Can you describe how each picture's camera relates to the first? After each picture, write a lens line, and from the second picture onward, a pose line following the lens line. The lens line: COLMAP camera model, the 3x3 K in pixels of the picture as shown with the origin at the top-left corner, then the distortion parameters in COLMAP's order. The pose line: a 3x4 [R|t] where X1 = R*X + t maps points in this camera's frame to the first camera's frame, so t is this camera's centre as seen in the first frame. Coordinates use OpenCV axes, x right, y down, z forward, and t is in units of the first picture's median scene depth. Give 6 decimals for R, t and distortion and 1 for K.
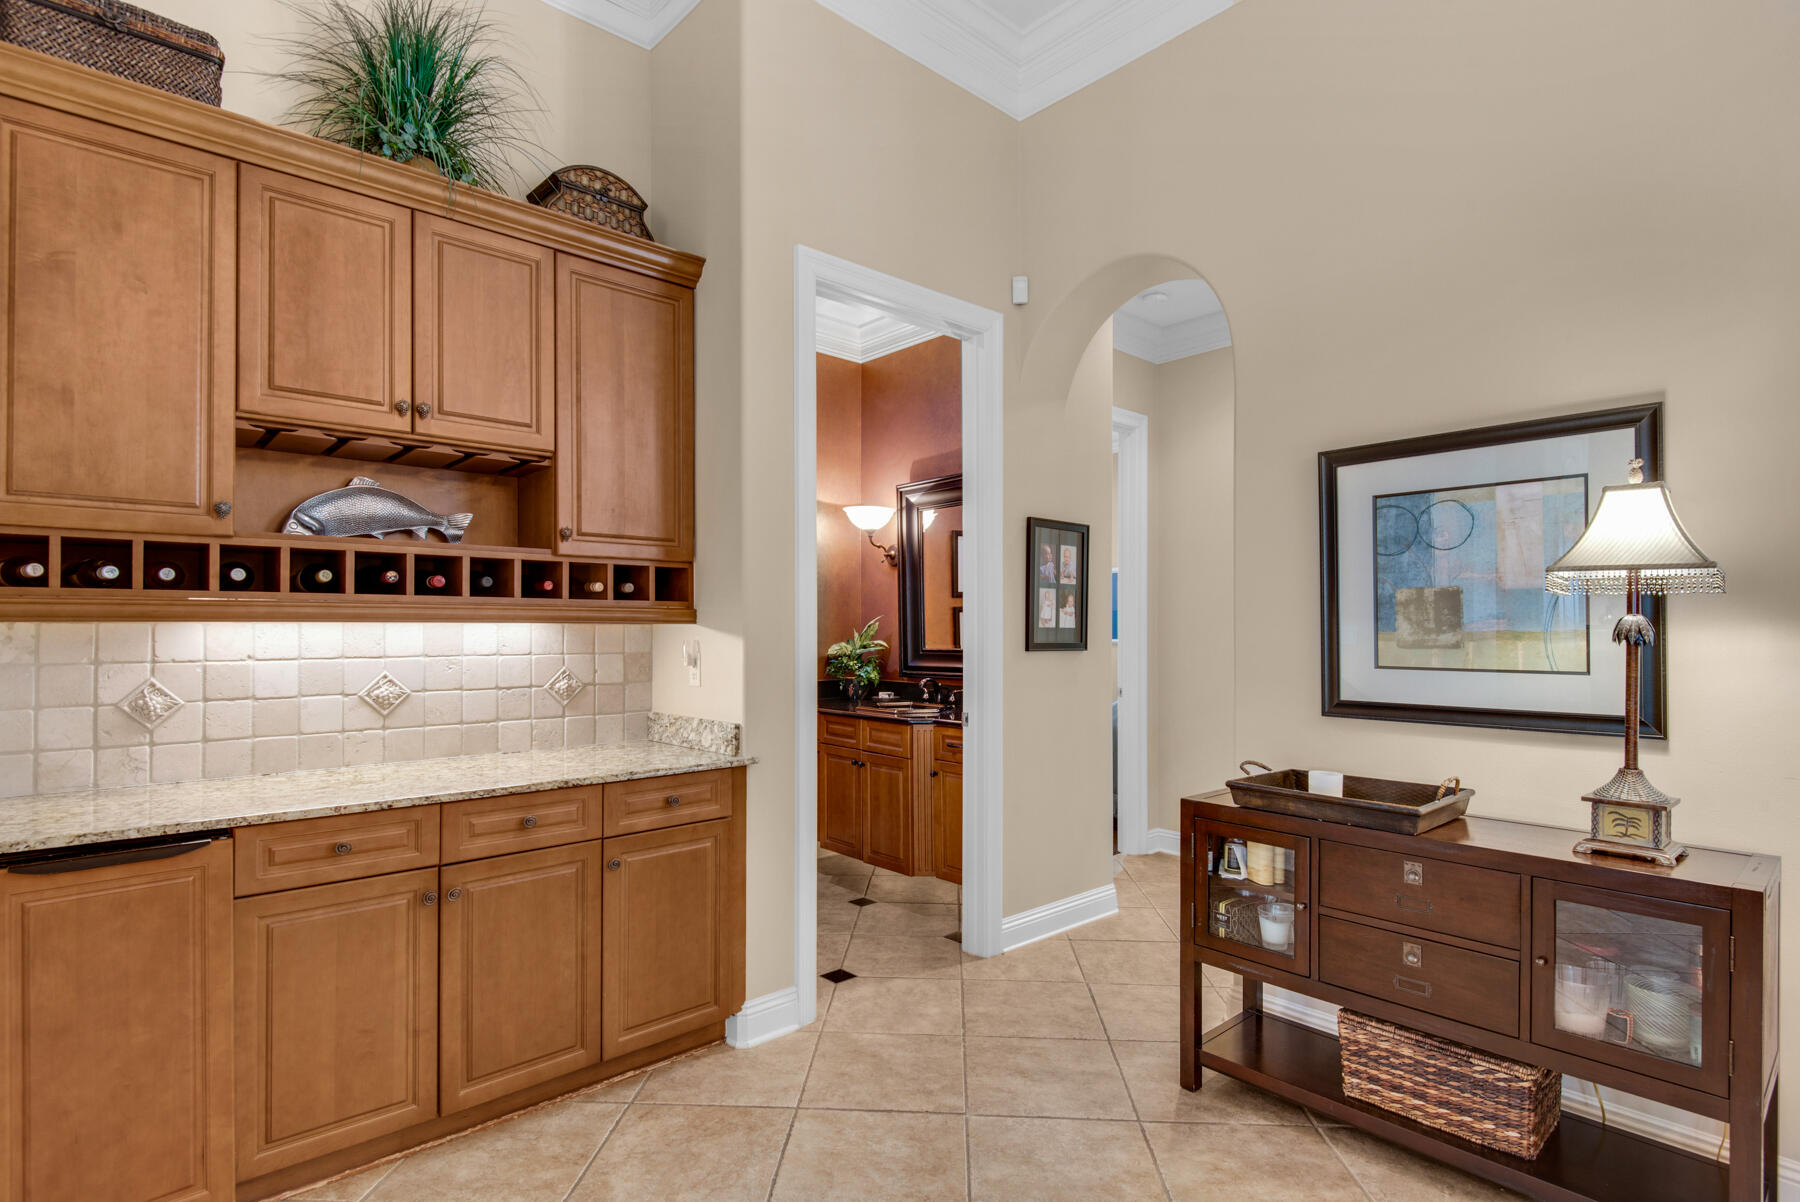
lens RADIAL K [[890.4, 0, 898.1], [0, 890.4, 616.4], [0, 0, 1]] dist [0.002563, -0.003621]
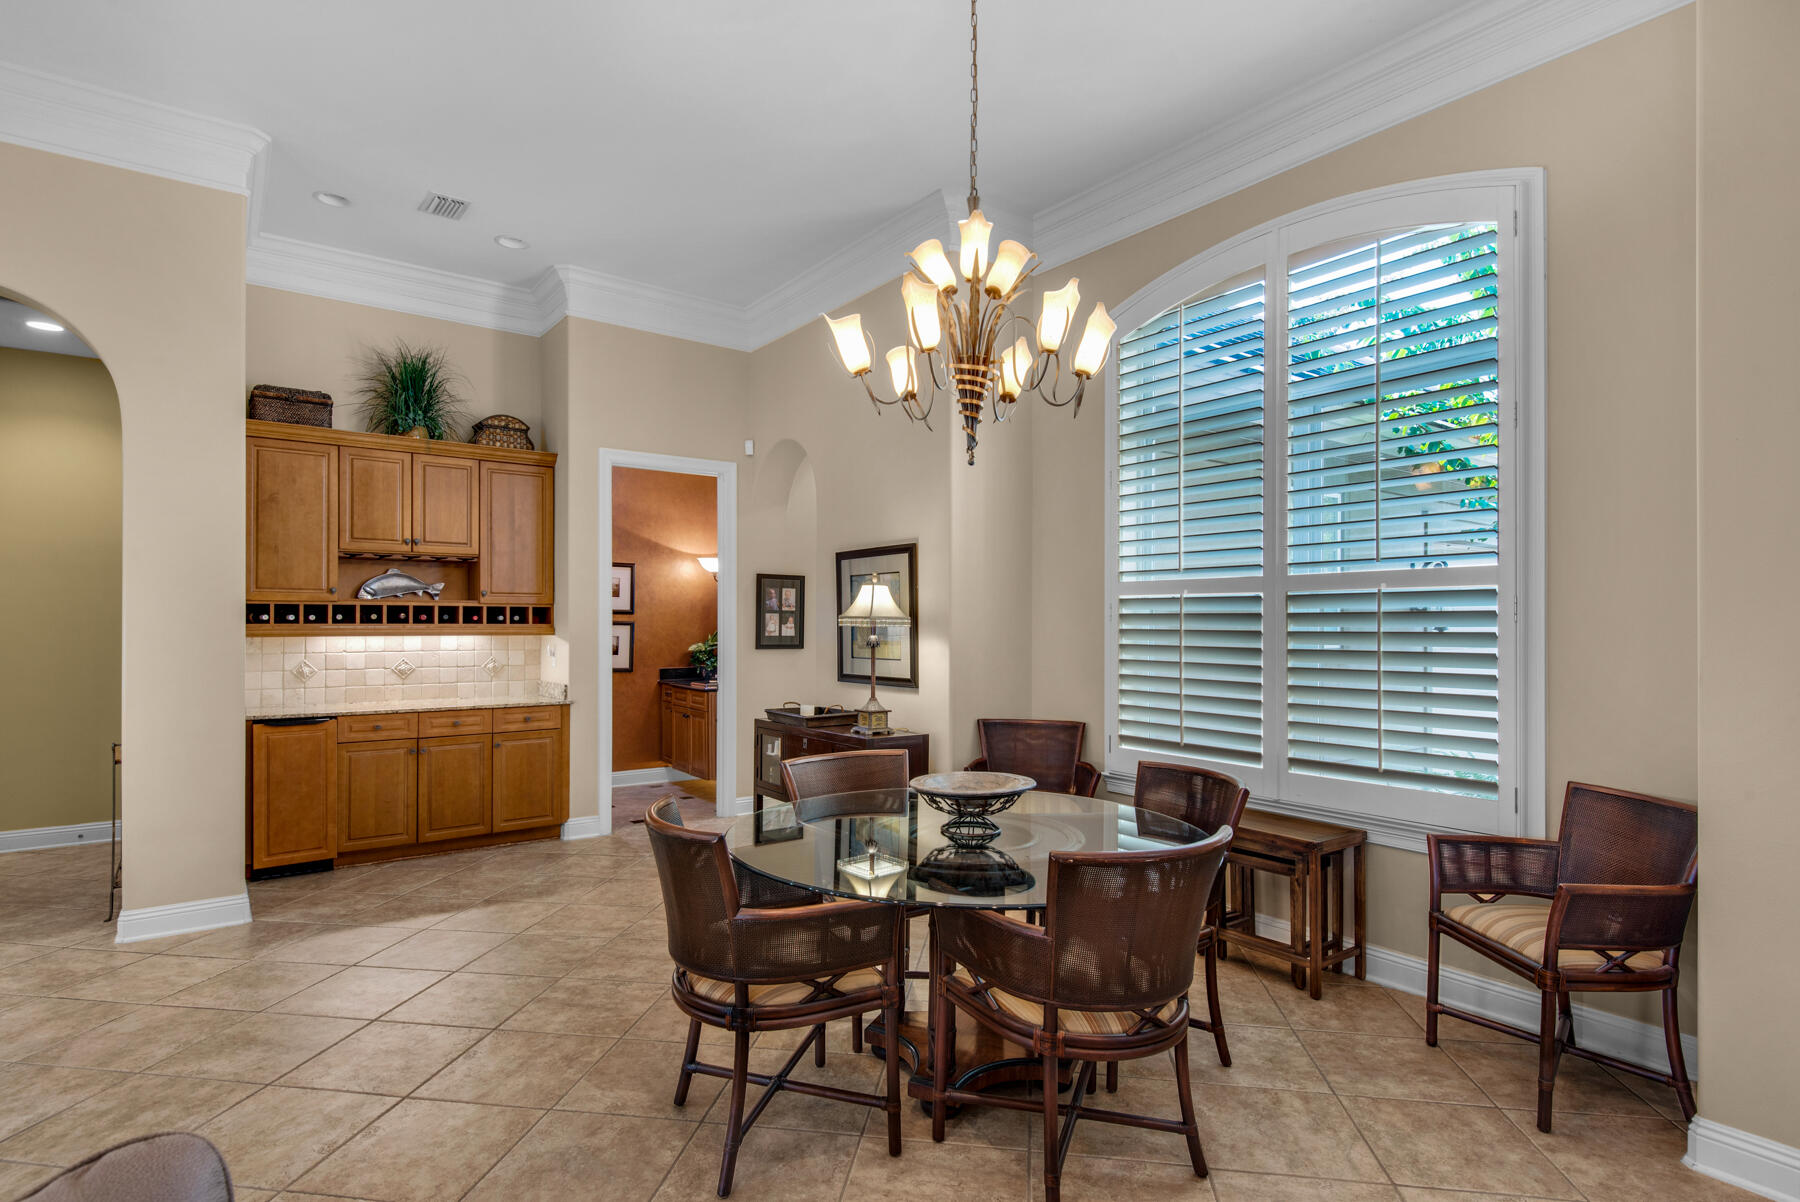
lens RADIAL K [[931.8, 0, 903.8], [0, 931.8, 609.4], [0, 0, 1]] dist [0.002246, -0.000431]
pose [[0.994984, -0.002158, -0.100010, 0.919804], [0.001855, 0.999993, -0.003118, -0.050295], [0.100016, 0.002916, 0.994982, -1.210870]]
